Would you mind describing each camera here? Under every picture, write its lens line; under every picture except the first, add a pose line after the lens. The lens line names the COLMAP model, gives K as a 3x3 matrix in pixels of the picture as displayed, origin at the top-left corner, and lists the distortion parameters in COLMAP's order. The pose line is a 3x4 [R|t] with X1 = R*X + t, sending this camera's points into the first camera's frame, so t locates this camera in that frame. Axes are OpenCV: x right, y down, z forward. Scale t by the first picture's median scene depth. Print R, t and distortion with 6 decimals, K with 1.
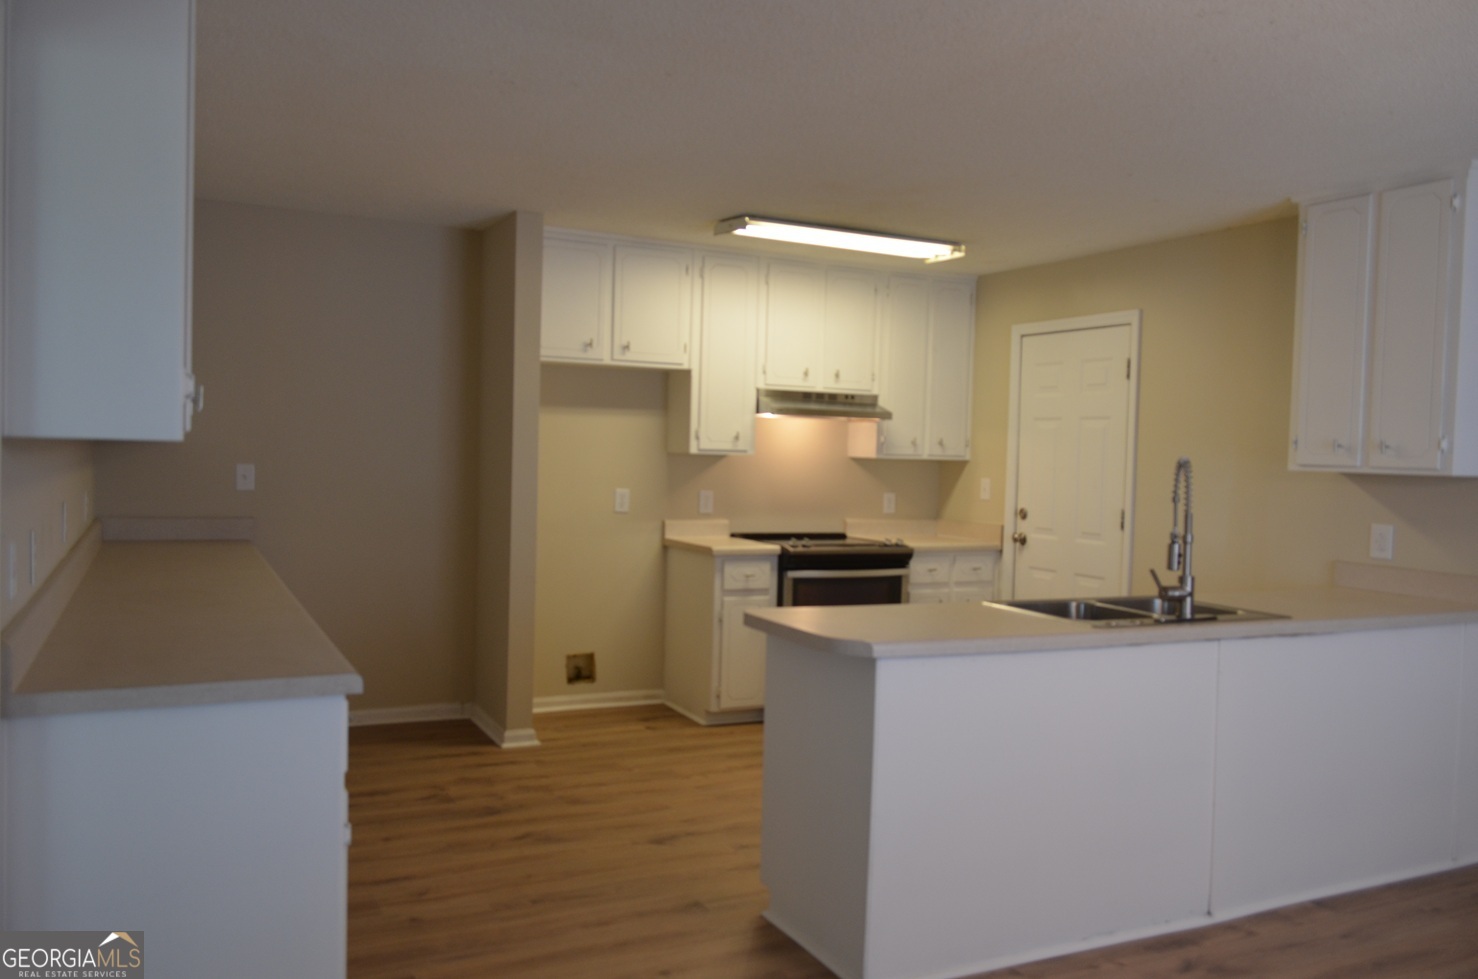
lens RADIAL K [[1153.1, 0, 738.2], [0, 1153.1, 490.6], [0, 0, 1]] dist [-0.016399, 0.000626]
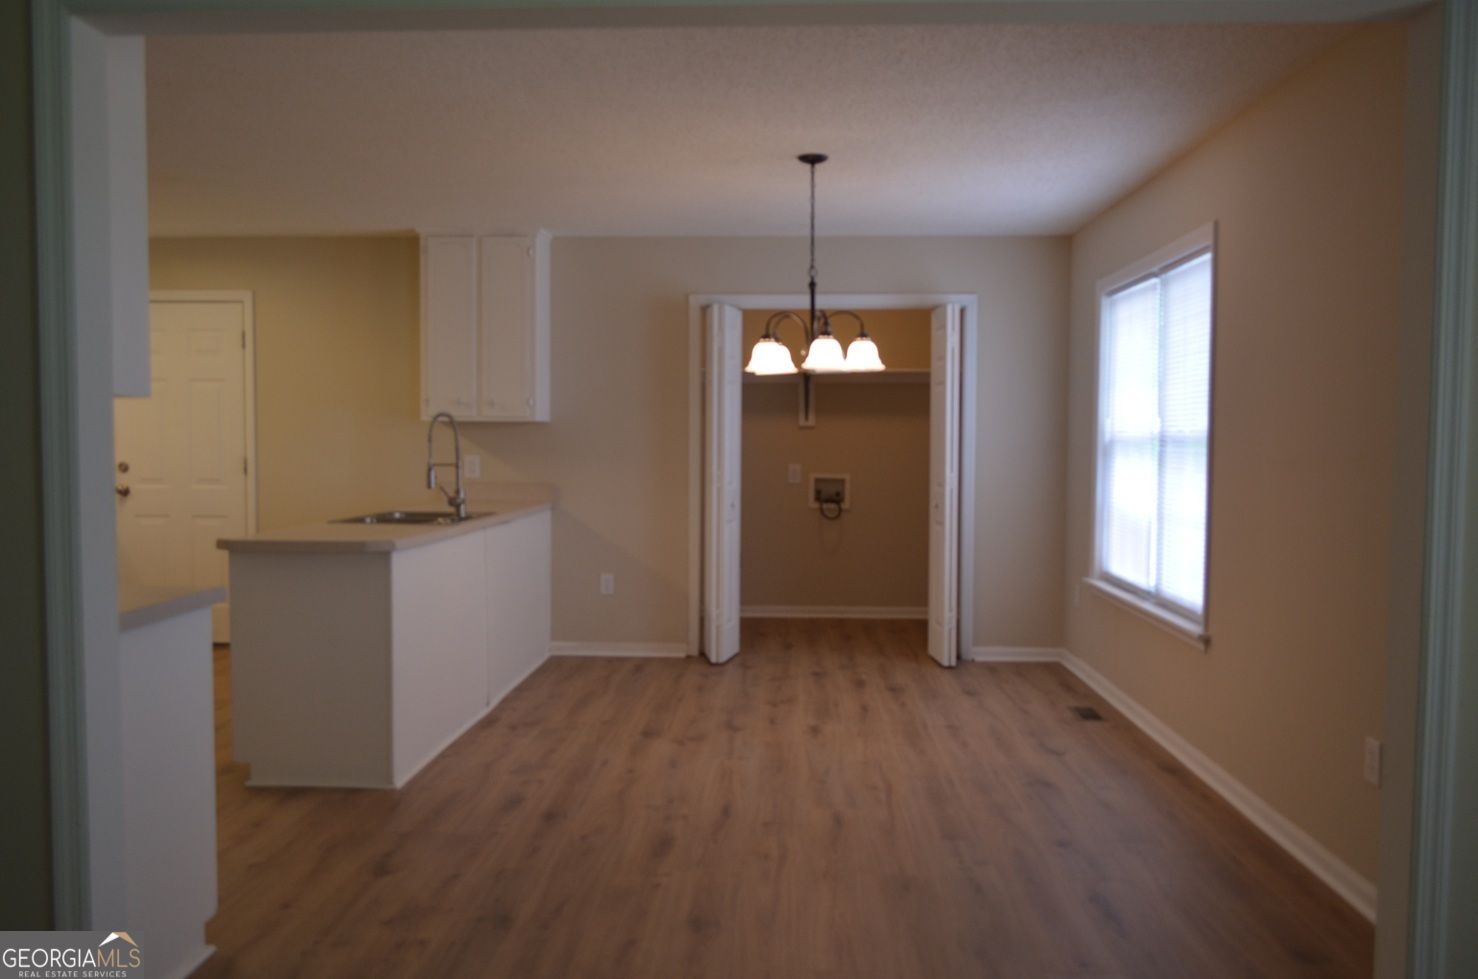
lens RADIAL K [[1153.1, 0, 743.6], [0, 1153.1, 492.8], [0, 0, 1]] dist [-0.016399, 0.000626]
pose [[0.488804, -0.071407, 0.869466, -0.584701], [0.036810, 0.997445, 0.061223, -0.000825], [-0.871617, 0.002079, 0.490184, -0.053301]]
